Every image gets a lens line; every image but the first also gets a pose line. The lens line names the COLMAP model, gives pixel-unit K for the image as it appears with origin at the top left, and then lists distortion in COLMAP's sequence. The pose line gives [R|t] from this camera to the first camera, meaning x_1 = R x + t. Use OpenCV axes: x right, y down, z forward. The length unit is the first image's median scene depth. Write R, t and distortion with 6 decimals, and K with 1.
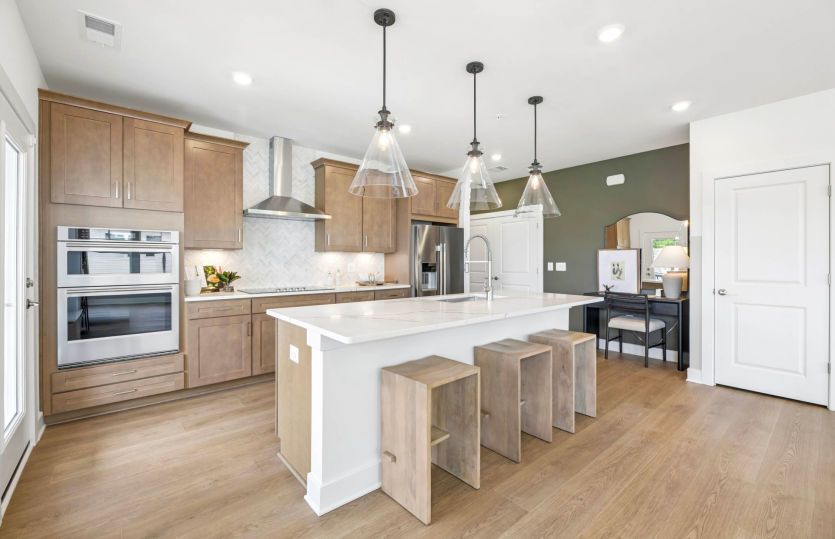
lens RADIAL K [[371.0, 0, 415.7], [0, 371.0, 262.8], [0, 0, 1]] dist [0.017495, 0.002340]
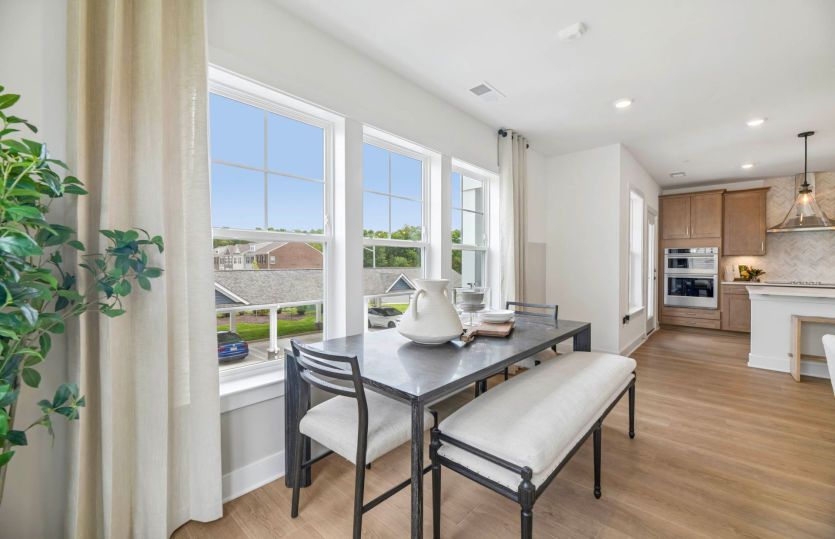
lens RADIAL K [[361.1, 0, 418.3], [0, 361.1, 261.6], [0, 0, 1]] dist [0.001891, 0.000786]
pose [[0.151458, 0.011480, -0.988397, 0.900331], [-0.003276, 0.999933, 0.011112, -0.023972], [0.988458, 0.001555, 0.151485, -0.747797]]
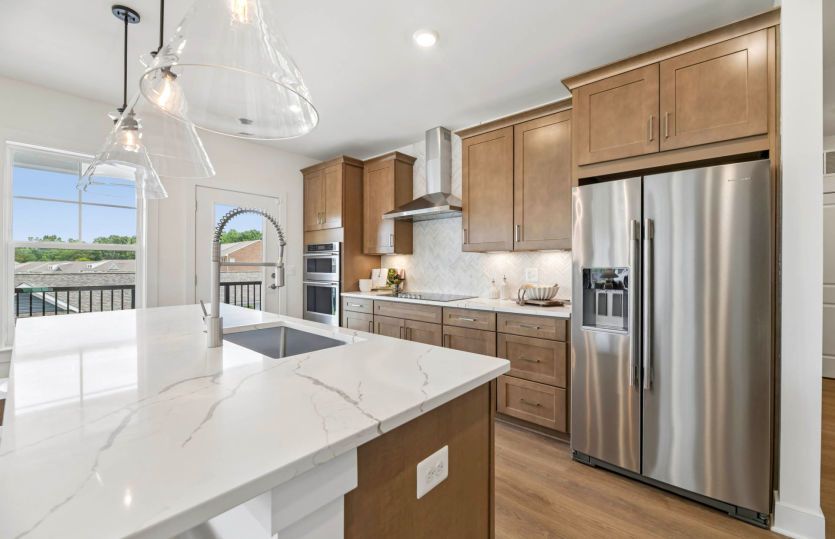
lens RADIAL K [[346.7, 0, 413.8], [0, 346.7, 267.4], [0, 0, 1]] dist [0.002063, -0.000989]
pose [[0.152101, 0.006061, -0.988346, 0.551963], [-0.006890, 0.999963, 0.005072, -0.002166], [0.988341, 0.006039, 0.152137, 0.966894]]
